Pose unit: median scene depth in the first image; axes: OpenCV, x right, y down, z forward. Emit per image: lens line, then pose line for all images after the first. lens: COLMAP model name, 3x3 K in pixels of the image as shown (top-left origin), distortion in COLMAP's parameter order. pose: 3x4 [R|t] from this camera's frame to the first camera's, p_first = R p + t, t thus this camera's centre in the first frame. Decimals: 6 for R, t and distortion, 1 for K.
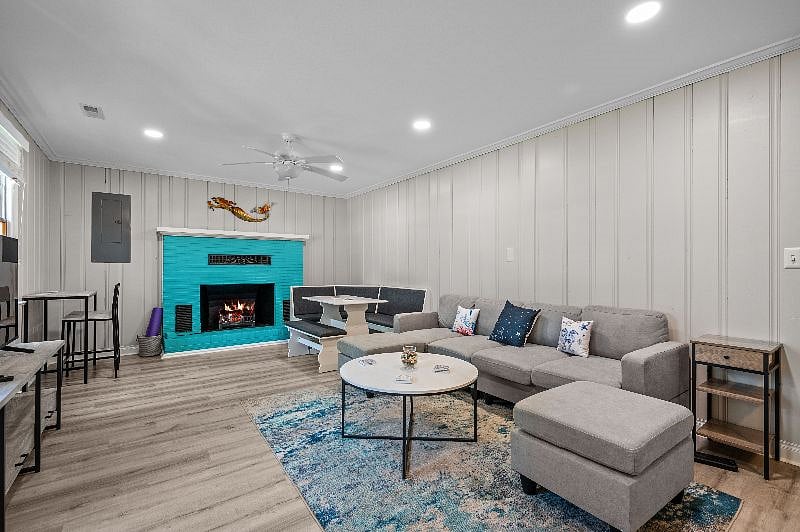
lens RADIAL K [[357.8, 0, 397.9], [0, 357.8, 266.6], [0, 0, 1]] dist [0.000025, 0.000153]
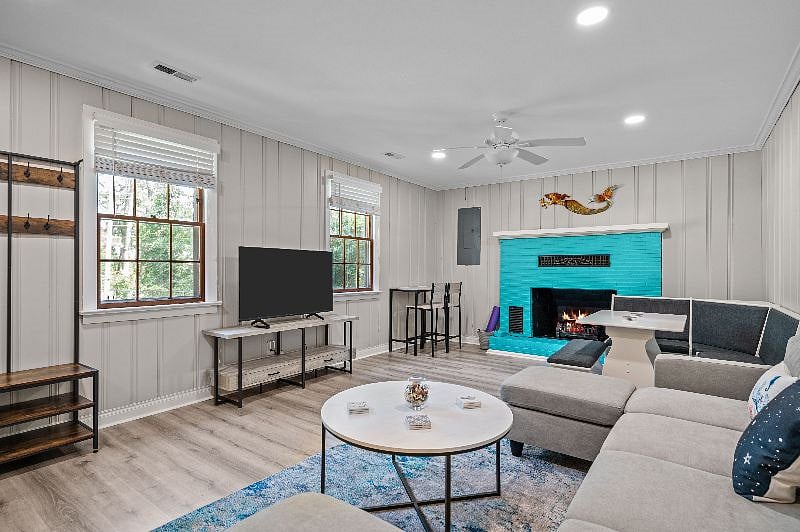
lens RADIAL K [[400.5, 0, 399.2], [0, 400.5, 267.5], [0, 0, 1]] dist [0.017290, -0.001708]
pose [[0.311108, -0.002767, -0.950371, 0.376251], [-0.003859, 0.999984, -0.004175, 0.002679], [0.950367, 0.004966, 0.311092, 0.333803]]
